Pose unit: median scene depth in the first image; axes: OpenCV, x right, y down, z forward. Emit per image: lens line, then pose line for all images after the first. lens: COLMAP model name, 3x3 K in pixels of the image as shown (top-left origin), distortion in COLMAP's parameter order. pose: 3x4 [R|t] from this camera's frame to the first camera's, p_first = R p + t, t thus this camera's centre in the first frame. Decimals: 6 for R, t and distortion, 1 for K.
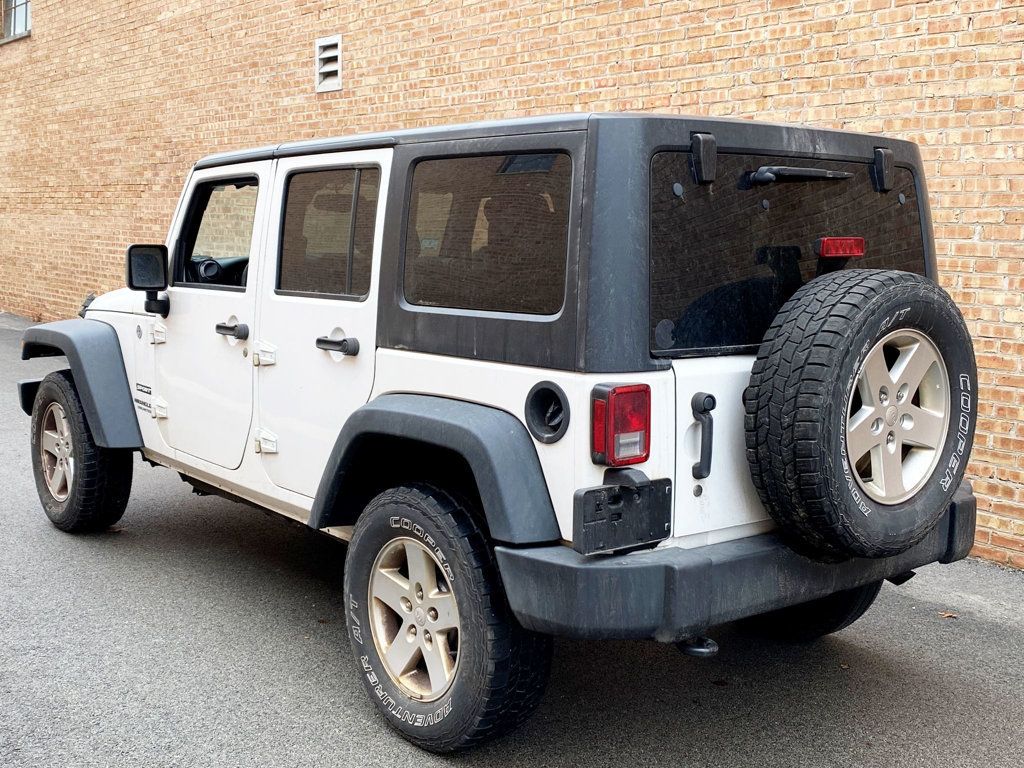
lens RADIAL K [[1228.4, 0, 522.2], [0, 1228.4, 385.1], [0, 0, 1]] dist [0.122757, -0.338759]
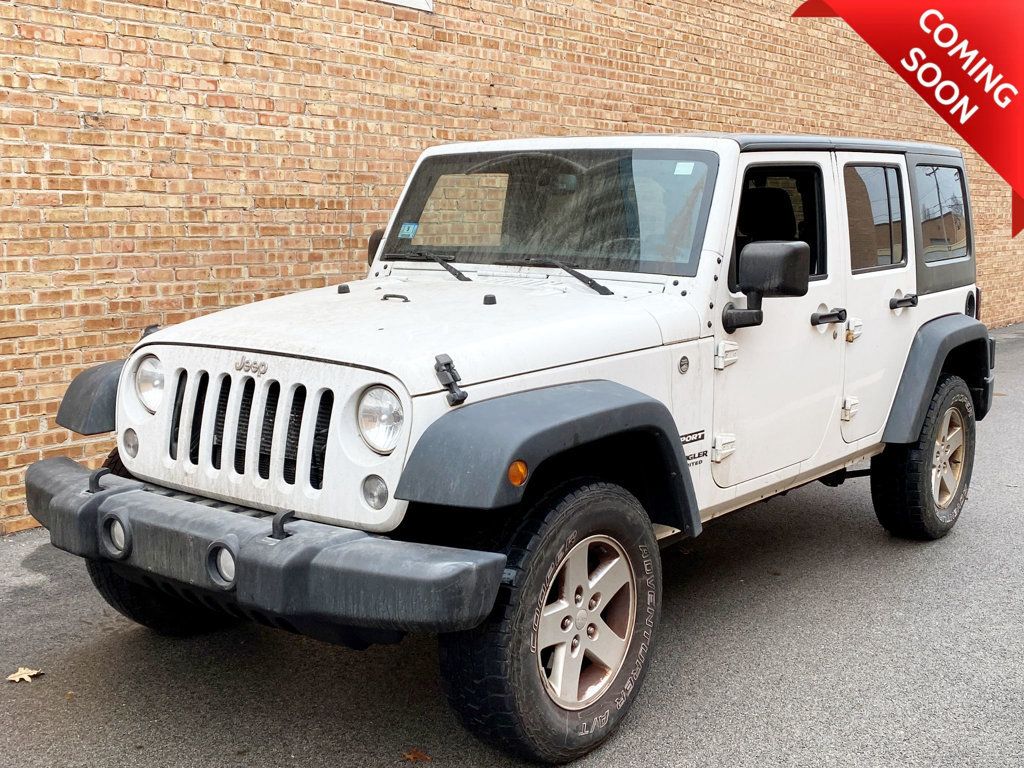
lens RADIAL K [[1228.4, 0, 522.2], [0, 1228.4, 385.1], [0, 0, 1]] dist [0.122757, -0.338759]
pose [[-0.244177, -0.161503, 0.956187, -0.878351], [0.111878, 0.974758, 0.193210, -0.163071], [-0.963255, 0.154154, -0.219945, 1.117700]]
